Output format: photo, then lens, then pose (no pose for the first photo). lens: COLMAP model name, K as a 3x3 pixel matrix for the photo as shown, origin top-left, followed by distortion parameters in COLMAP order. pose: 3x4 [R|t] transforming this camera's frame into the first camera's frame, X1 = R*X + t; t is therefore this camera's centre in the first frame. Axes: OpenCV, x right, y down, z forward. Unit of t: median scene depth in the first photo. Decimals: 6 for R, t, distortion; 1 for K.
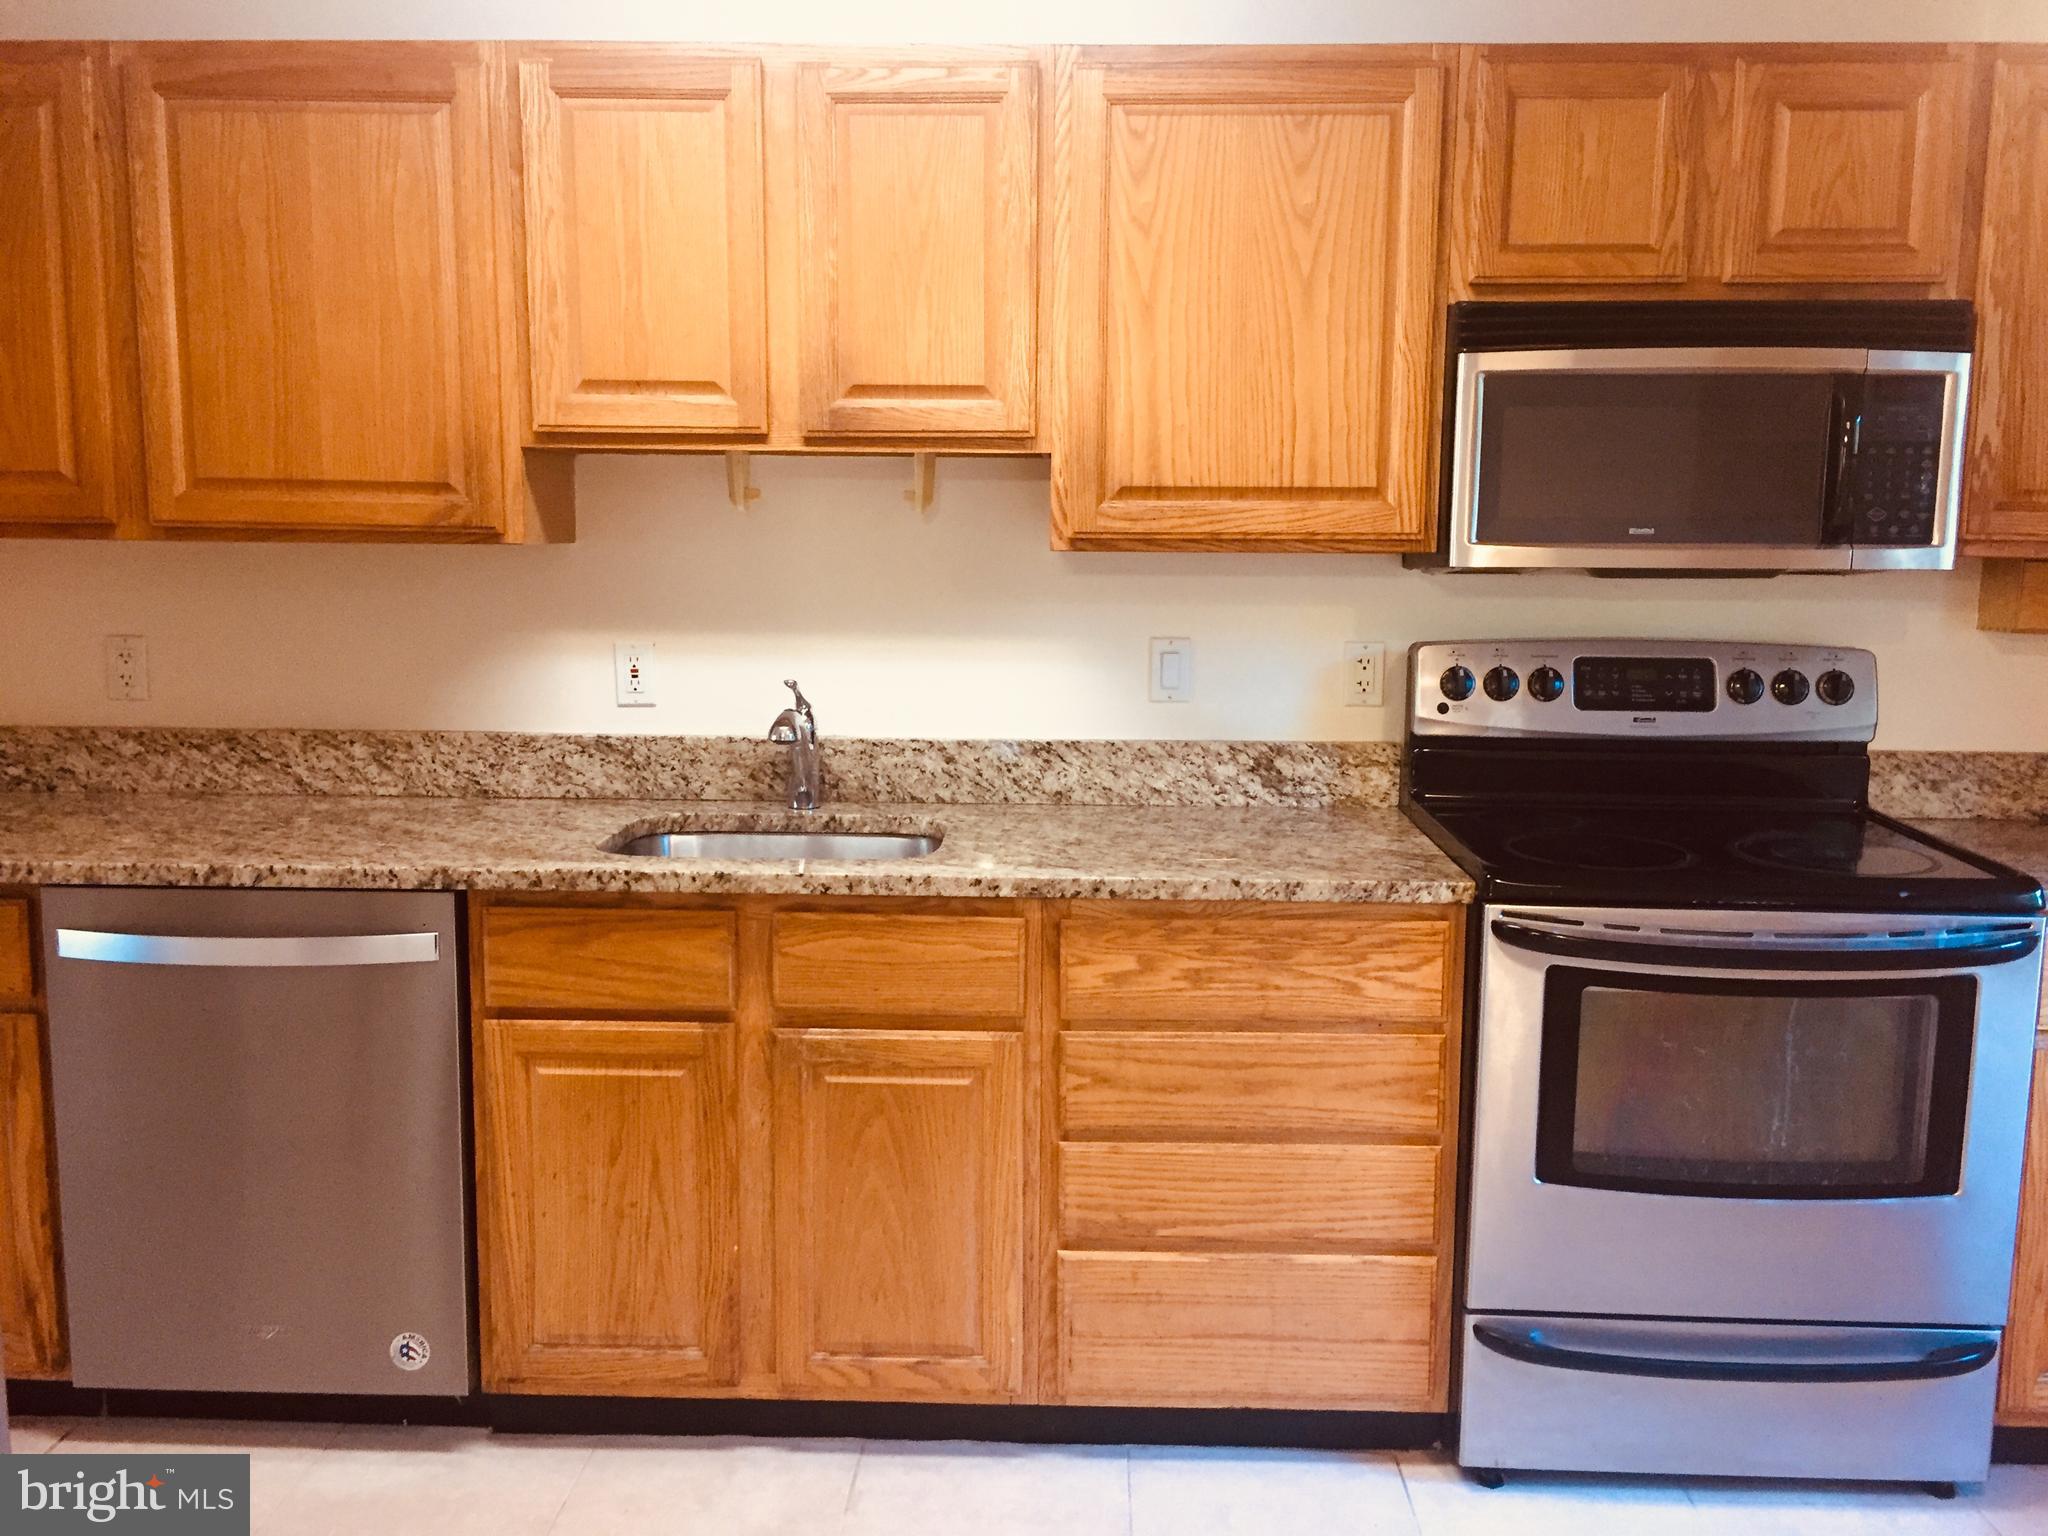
lens RADIAL K [[1745.1, 0, 1016.4], [0, 1745.1, 766.7], [0, 0, 1]] dist [0.062762, -0.076667]
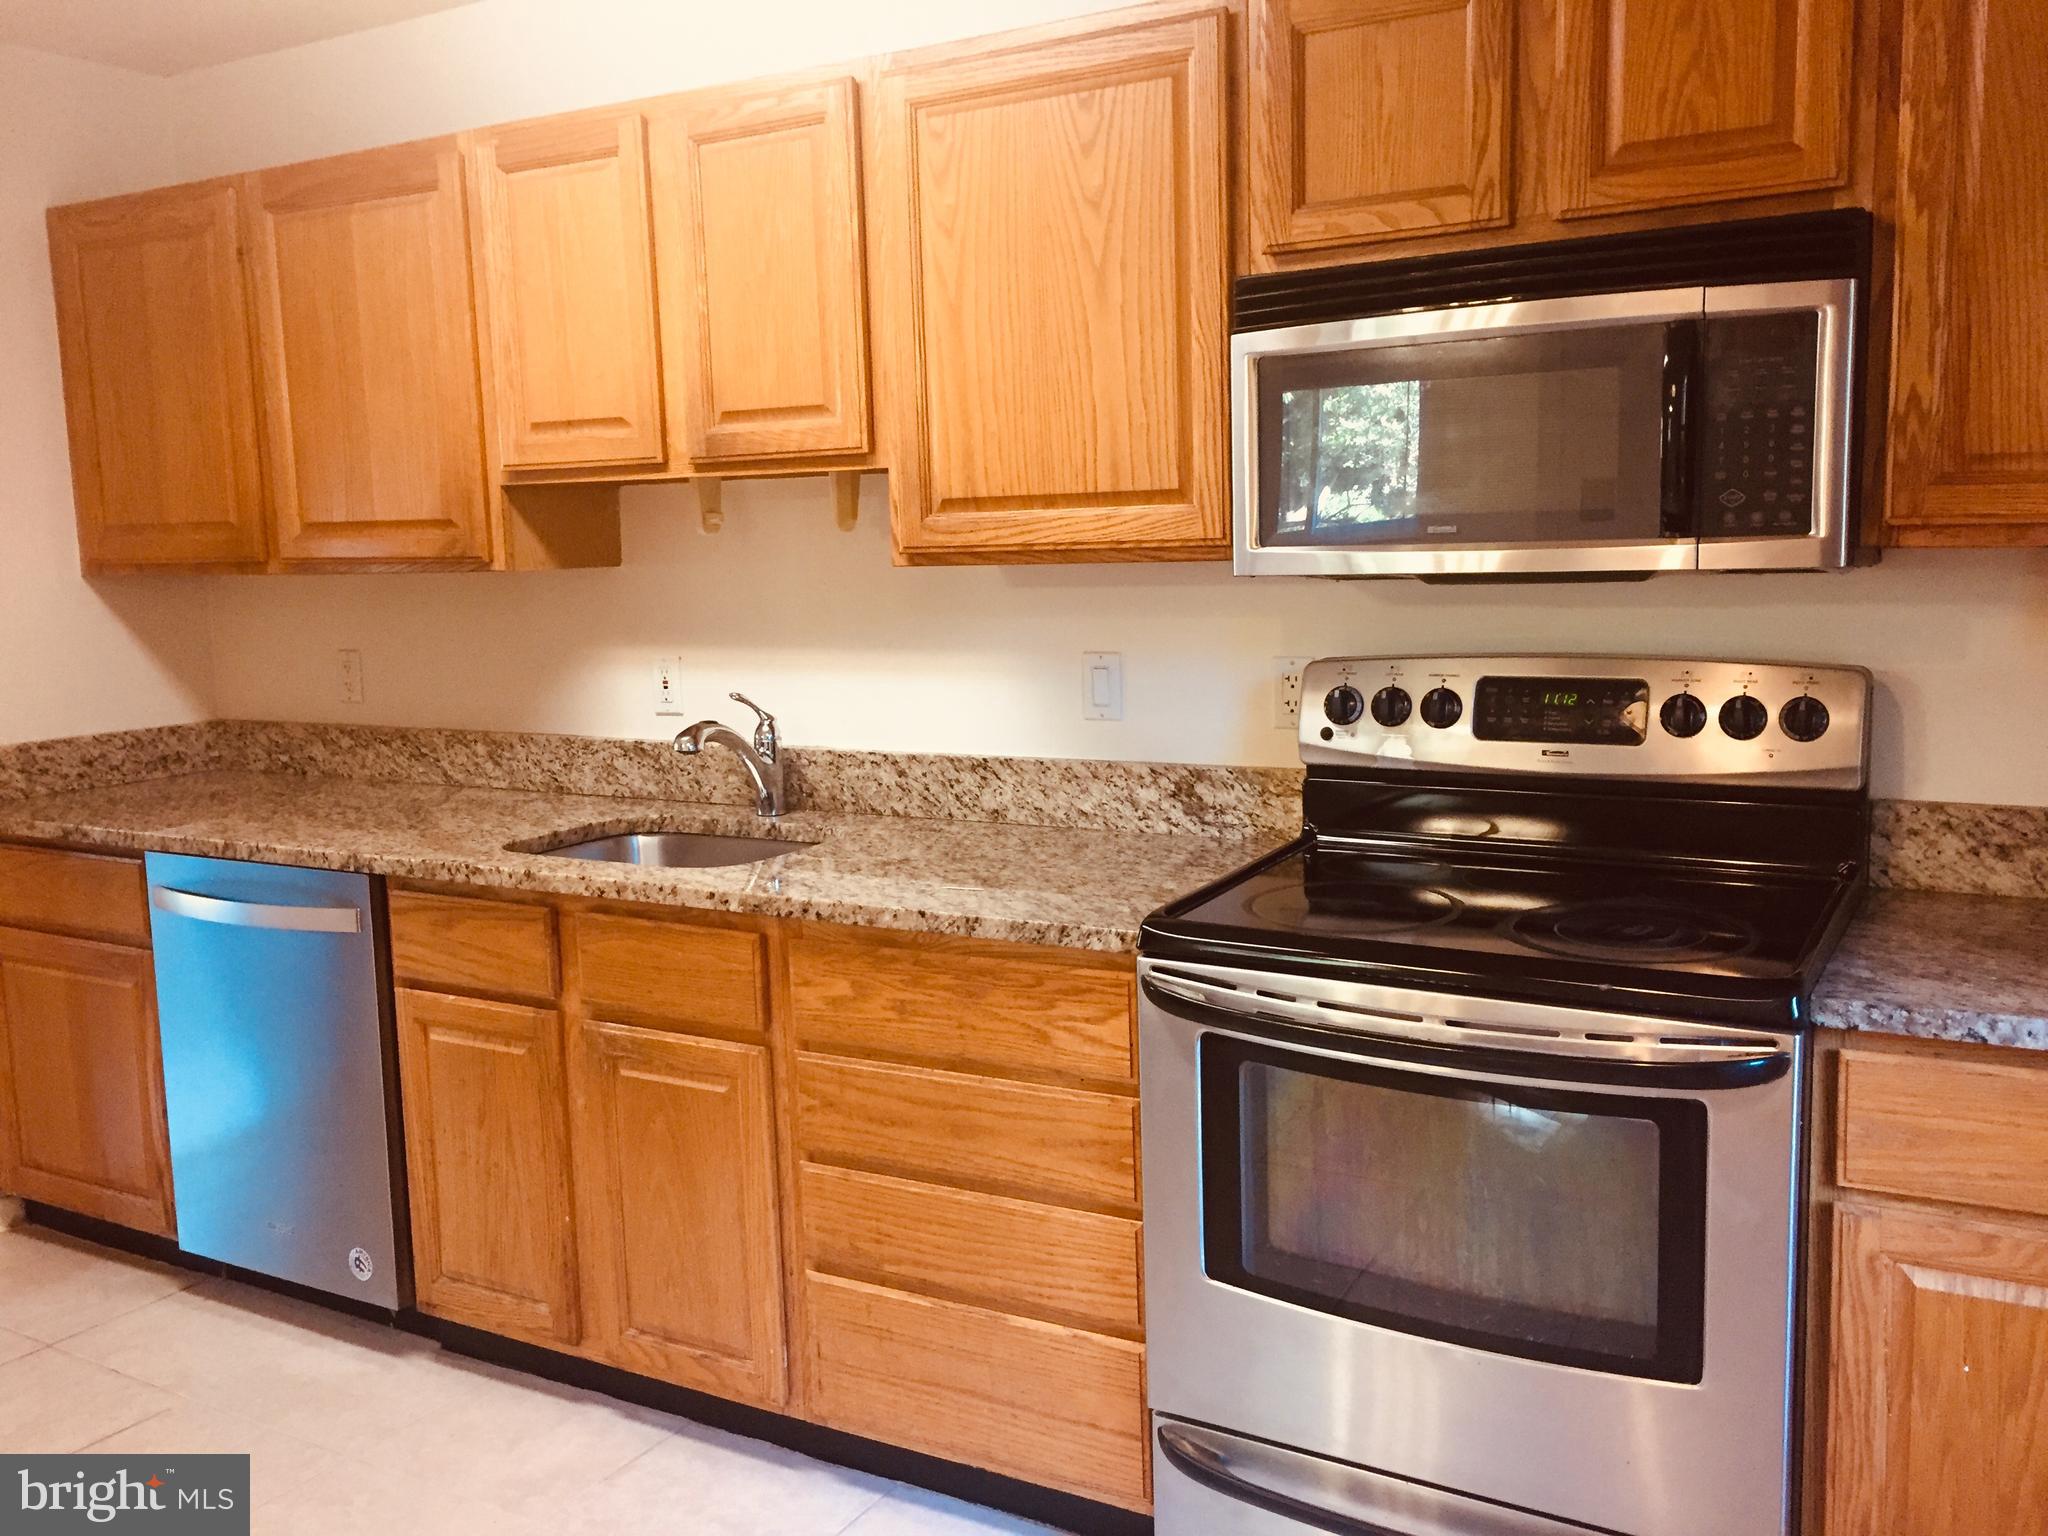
lens RADIAL K [[1745.1, 0, 1023.3], [0, 1745.1, 765.4], [0, 0, 1]] dist [0.062762, -0.076667]
pose [[0.881694, 0.030673, -0.470824, 0.572855], [-0.029520, 0.999516, 0.009837, -0.023640], [0.470897, 0.005226, 0.882173, 0.168415]]
